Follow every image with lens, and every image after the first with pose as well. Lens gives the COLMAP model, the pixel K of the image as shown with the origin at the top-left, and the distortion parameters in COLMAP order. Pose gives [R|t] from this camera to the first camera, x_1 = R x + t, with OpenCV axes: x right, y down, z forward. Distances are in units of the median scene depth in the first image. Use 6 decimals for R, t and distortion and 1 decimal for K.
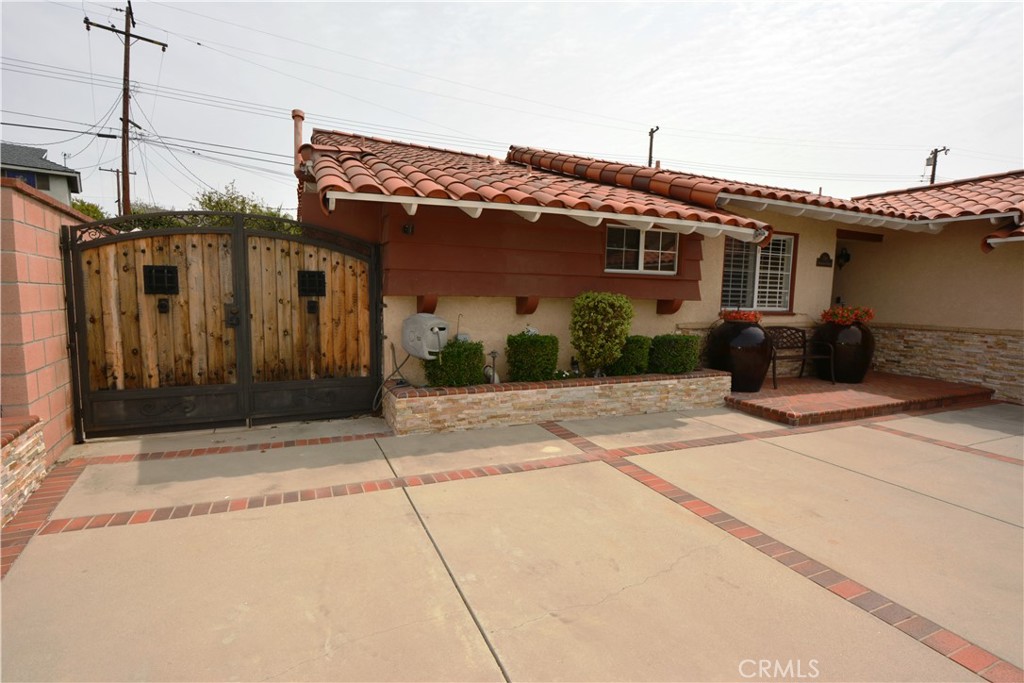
lens RADIAL K [[485.6, 0, 511.3], [0, 485.6, 347.9], [0, 0, 1]] dist [-0.007937, -0.004259]
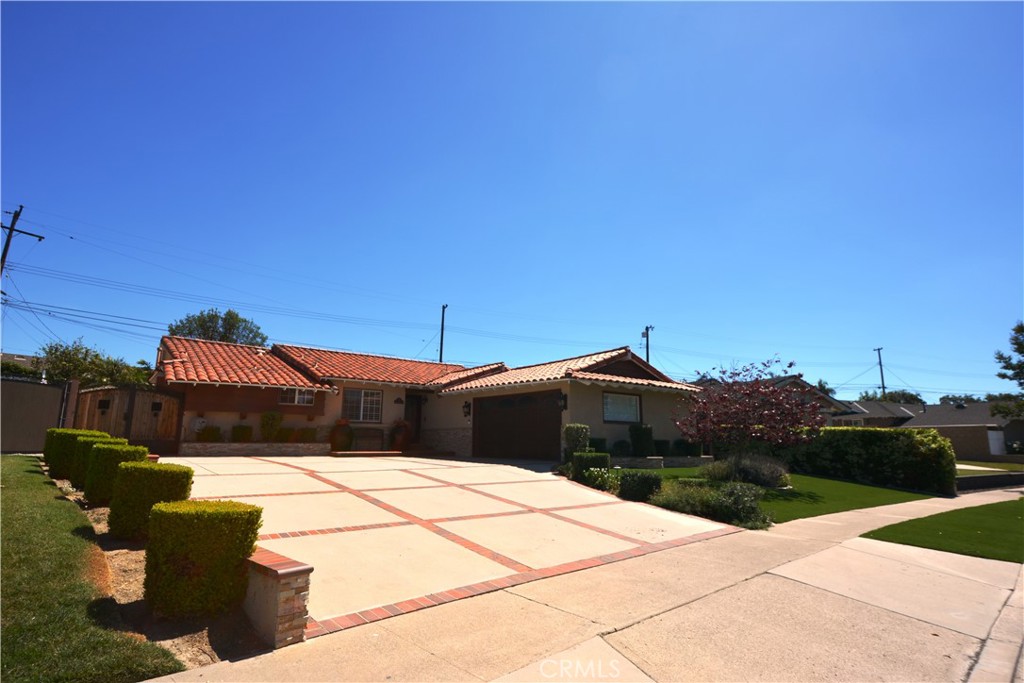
lens RADIAL K [[512.5, 0, 512.0], [0, 512.5, 346.6], [0, 0, 1]] dist [-0.000366, -0.006155]
pose [[0.967257, 0.034487, 0.251444, 0.671857], [0.038113, 0.959752, -0.278250, 0.354194], [-0.250920, 0.278722, 0.927013, -1.925003]]
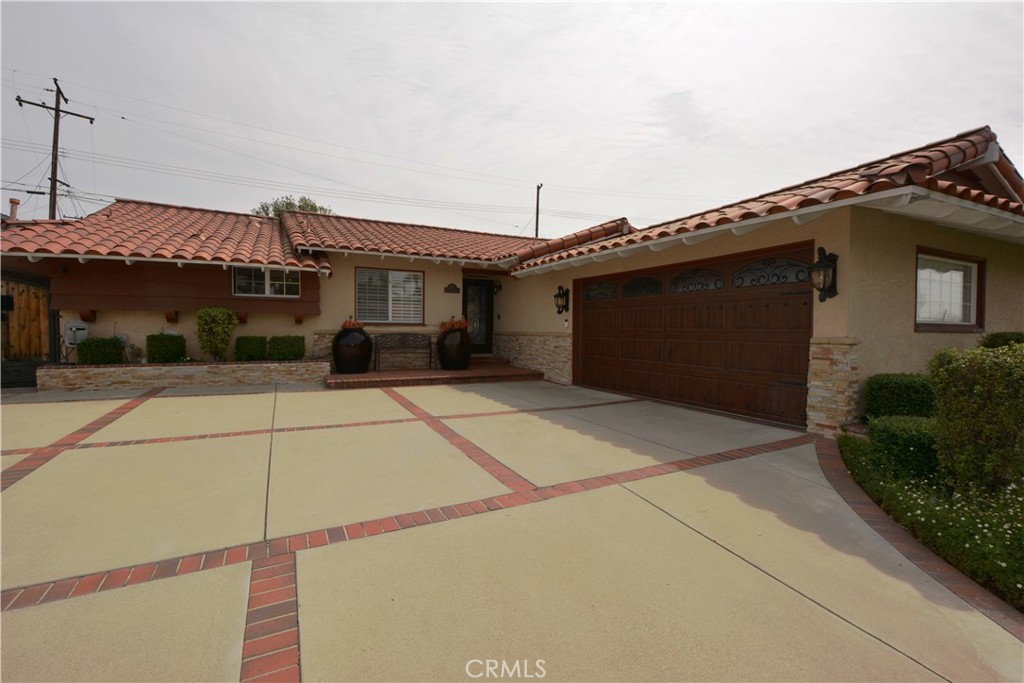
lens RADIAL K [[449.5, 0, 509.5], [0, 449.5, 346.1], [0, 0, 1]] dist [0.001087, -0.001211]
pose [[0.999031, -0.013114, 0.042012, 0.943979], [0.015976, 0.997521, -0.068528, 0.110841], [-0.041009, 0.069133, 0.996764, -0.440968]]
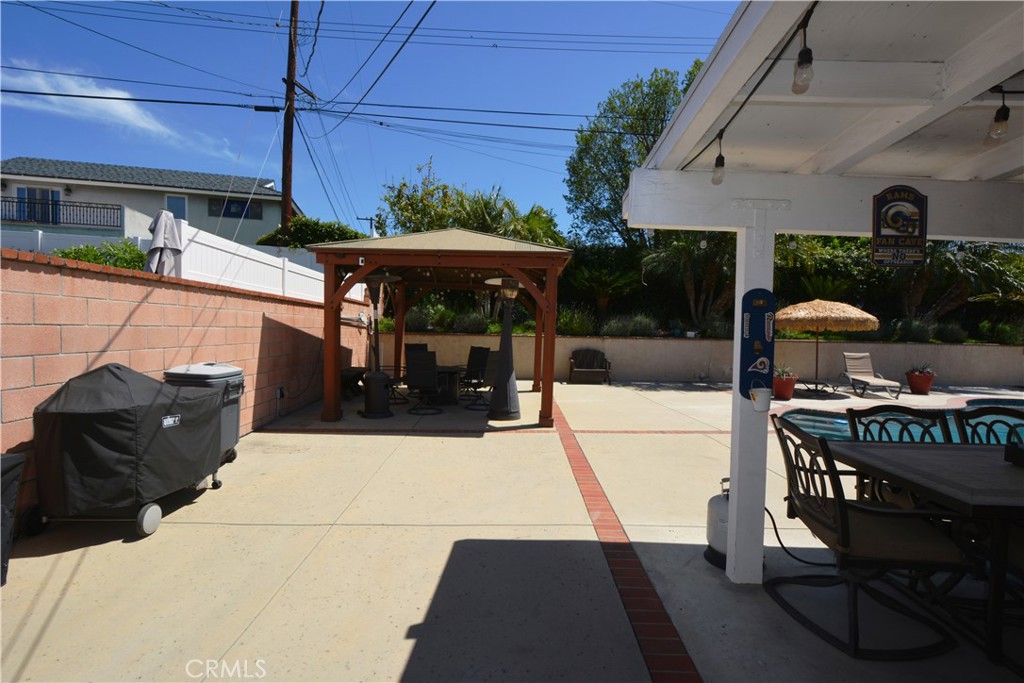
lens RADIAL K [[449.5, 0, 513.7], [0, 449.5, 338.2], [0, 0, 1]] dist [0.001087, -0.001211]
pose [[0.905615, 0.006130, -0.424056, -0.897149], [-0.046935, 0.995202, -0.085847, -0.291000], [0.421496, 0.097648, 0.901558, 2.088631]]
